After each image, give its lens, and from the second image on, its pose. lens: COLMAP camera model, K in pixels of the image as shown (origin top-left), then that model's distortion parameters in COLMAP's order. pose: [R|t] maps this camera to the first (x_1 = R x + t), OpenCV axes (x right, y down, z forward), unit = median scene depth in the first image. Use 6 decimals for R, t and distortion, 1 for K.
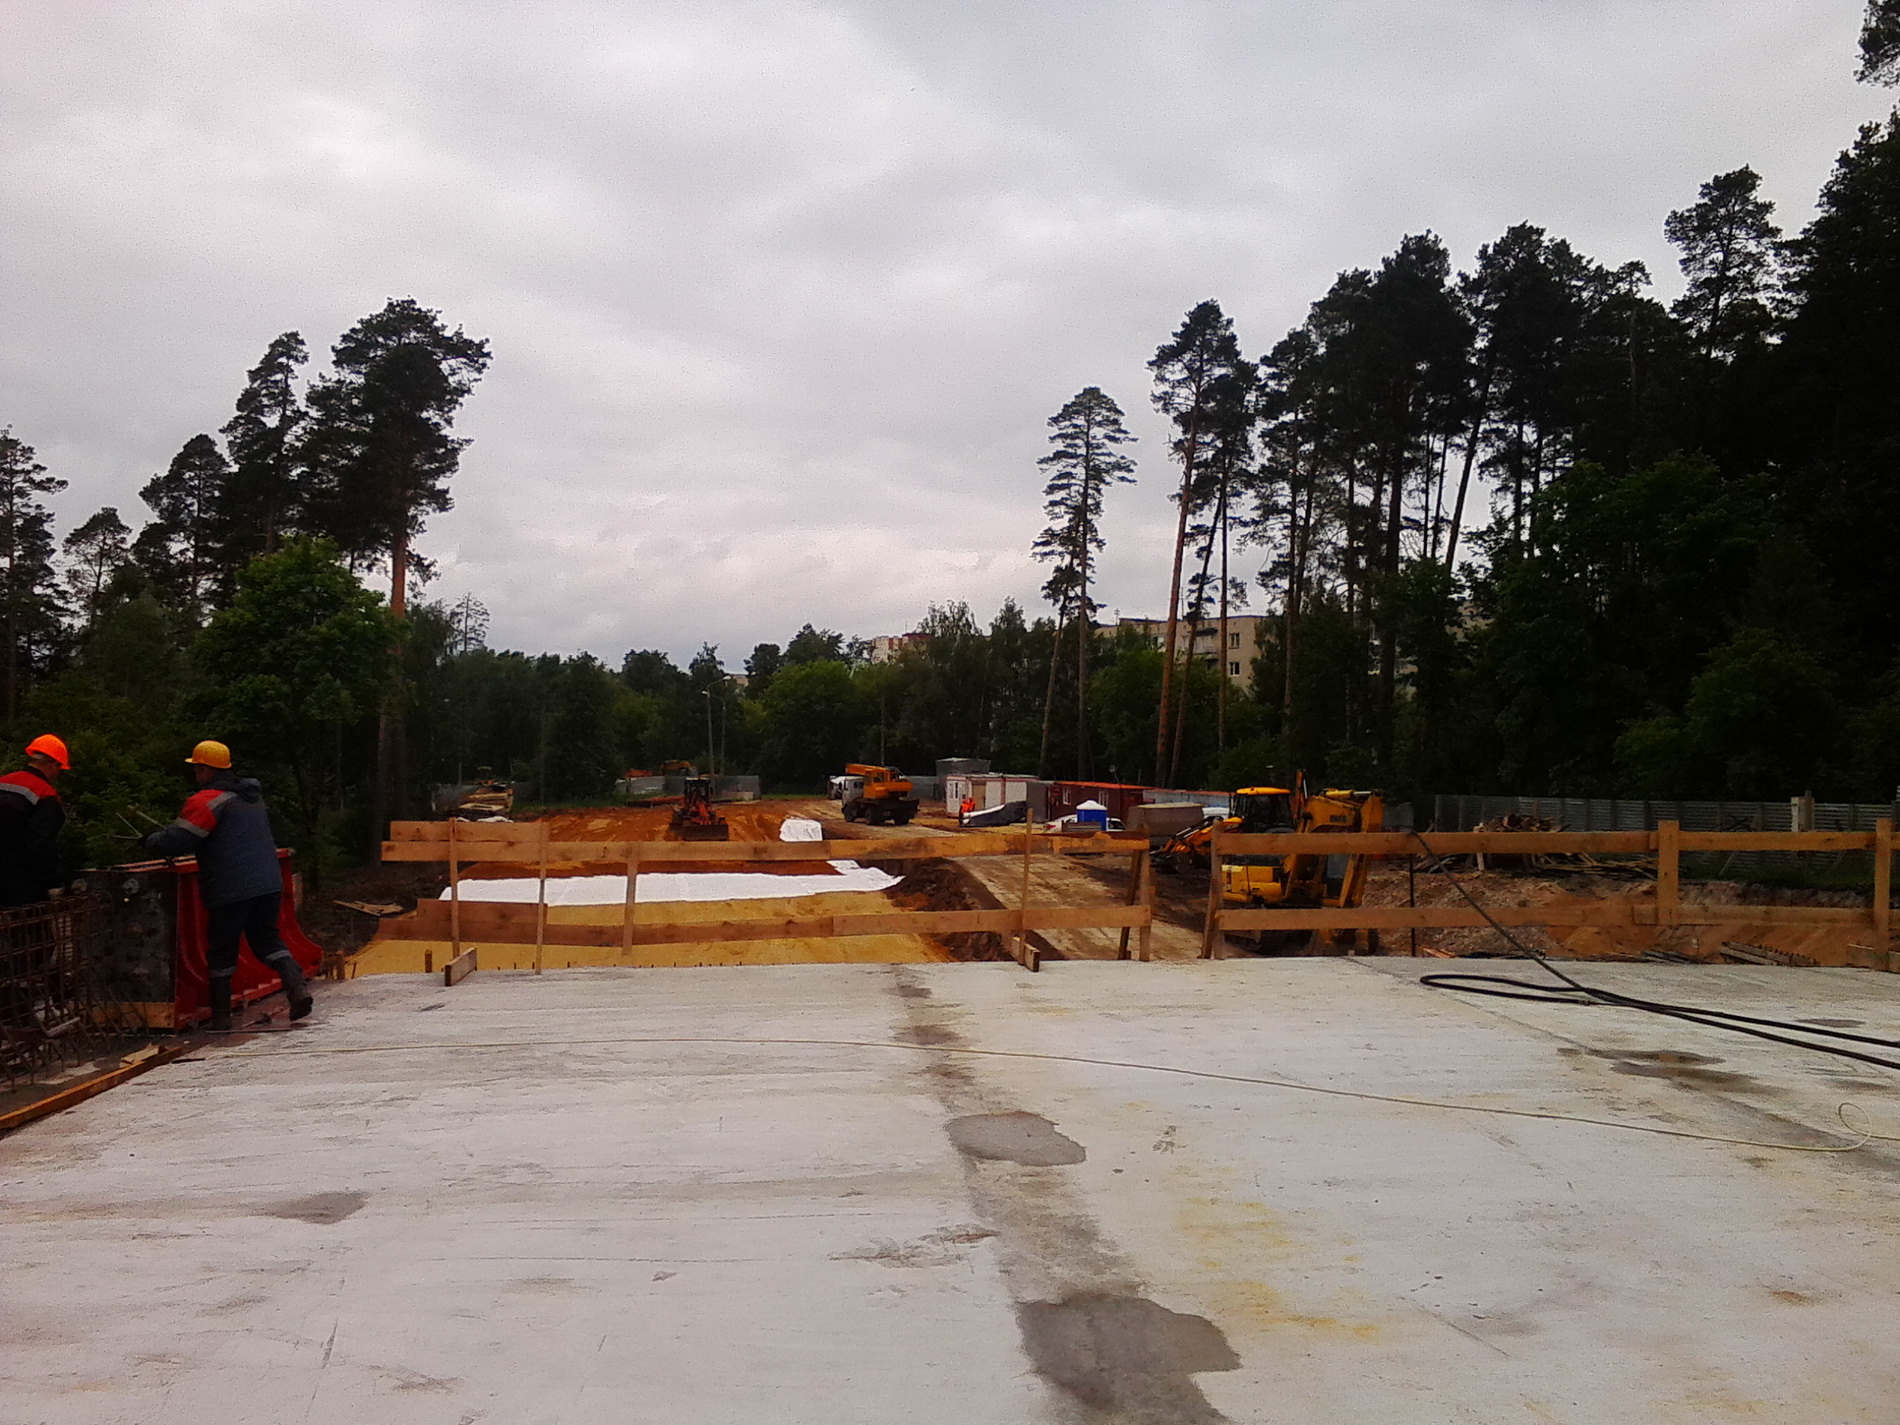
lens RADIAL K [[1910.6, 0, 877.9], [0, 1910.6, 712.4], [0, 0, 1]] dist [-0.016965, 0.000692]
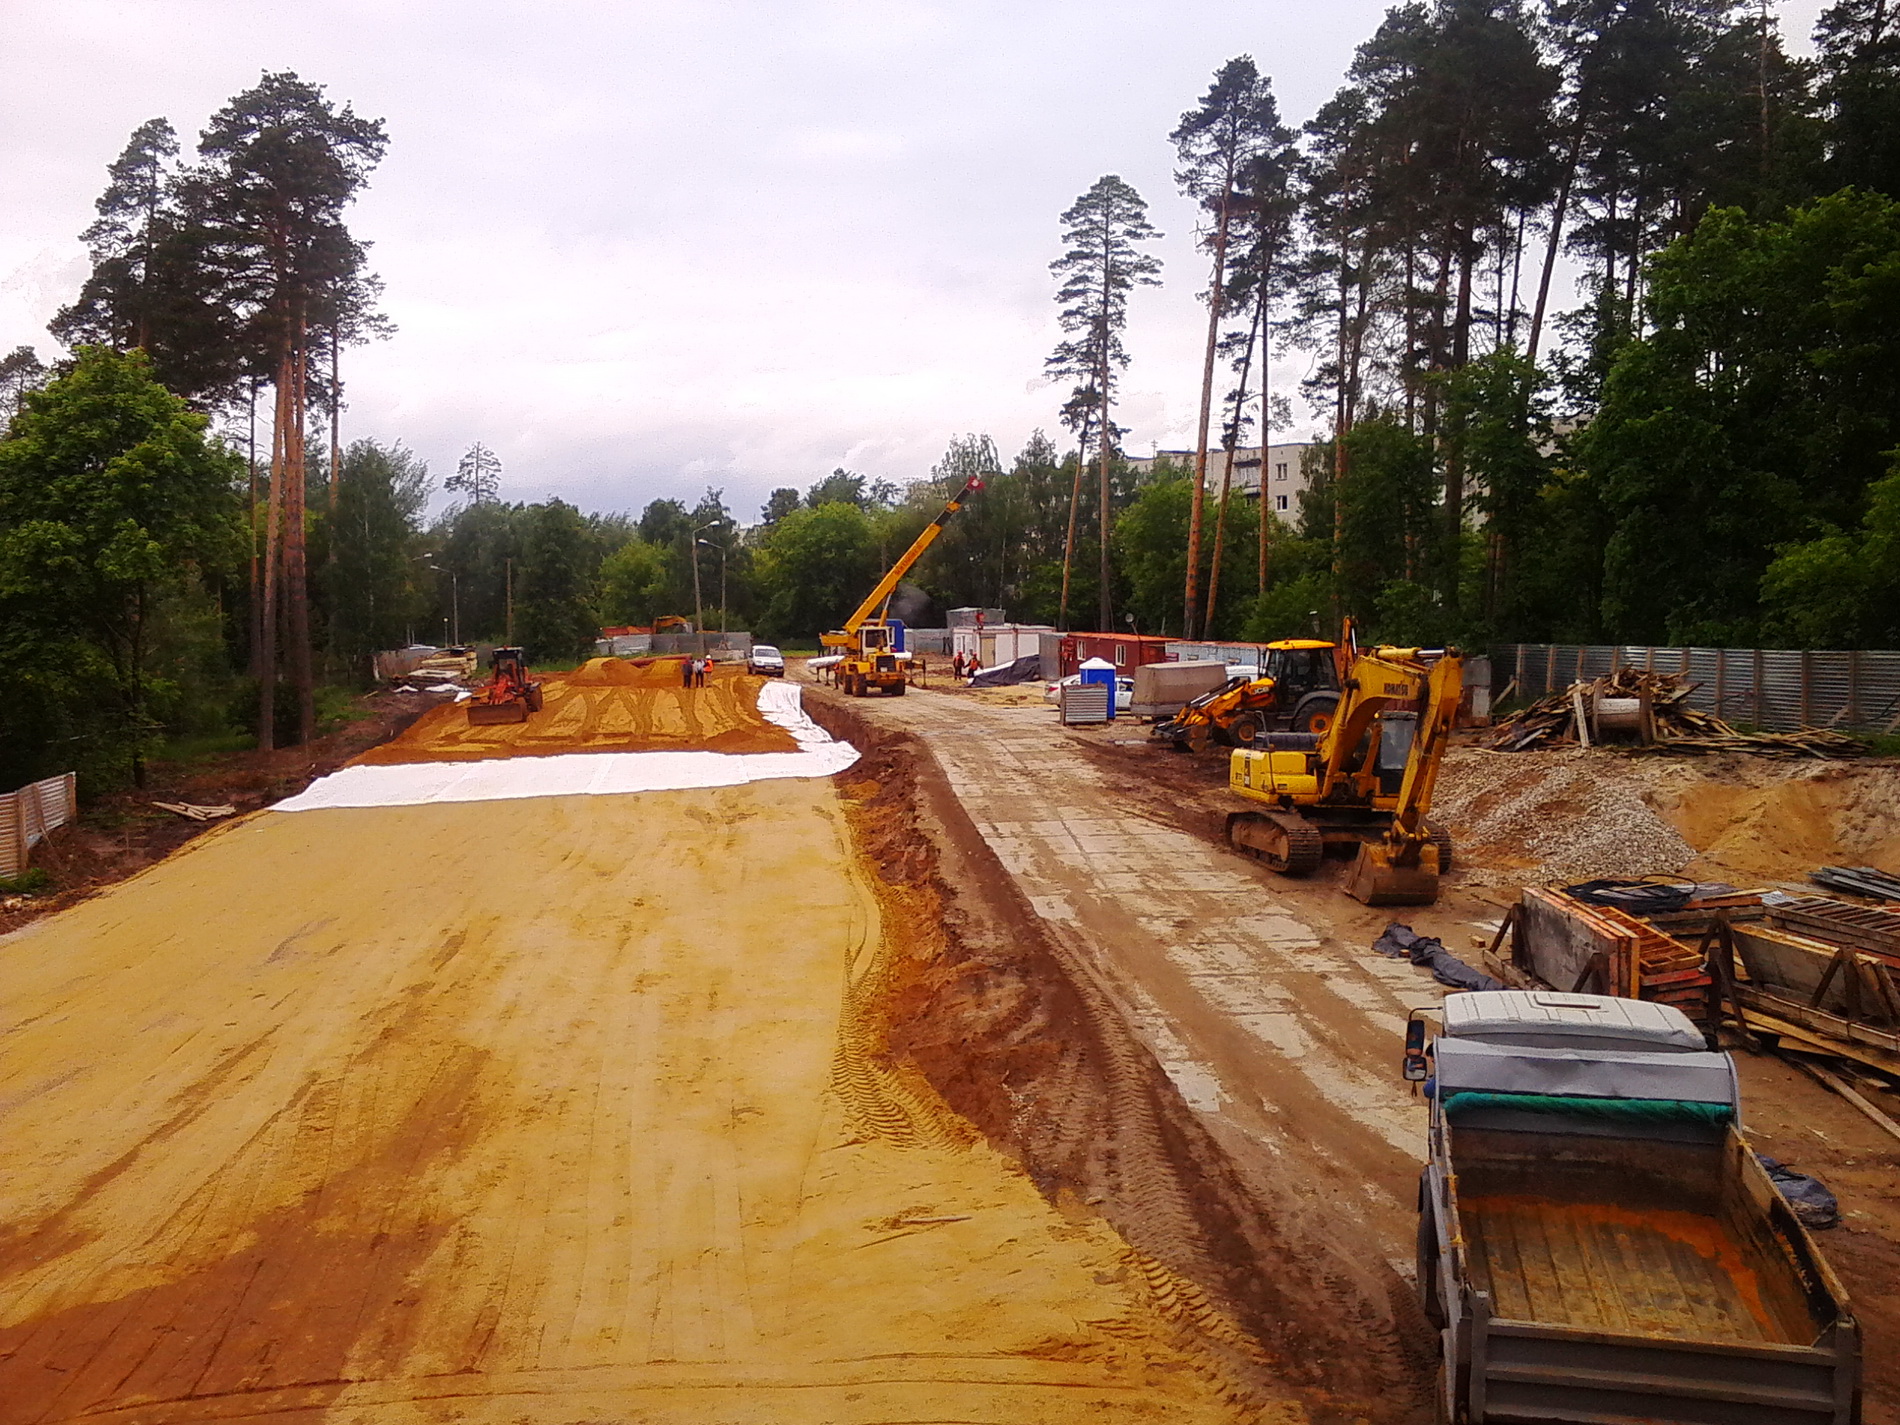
lens RADIAL K [[1928.1, 0, 950.0], [0, 1928.1, 712.5], [0, 0, 1]] dist [-0.001244, 0.021635]
pose [[0.999772, -0.019584, 0.008483, 0.030722], [0.018861, 0.996757, 0.078225, 0.002523], [-0.009987, -0.078047, 0.996900, 0.127097]]
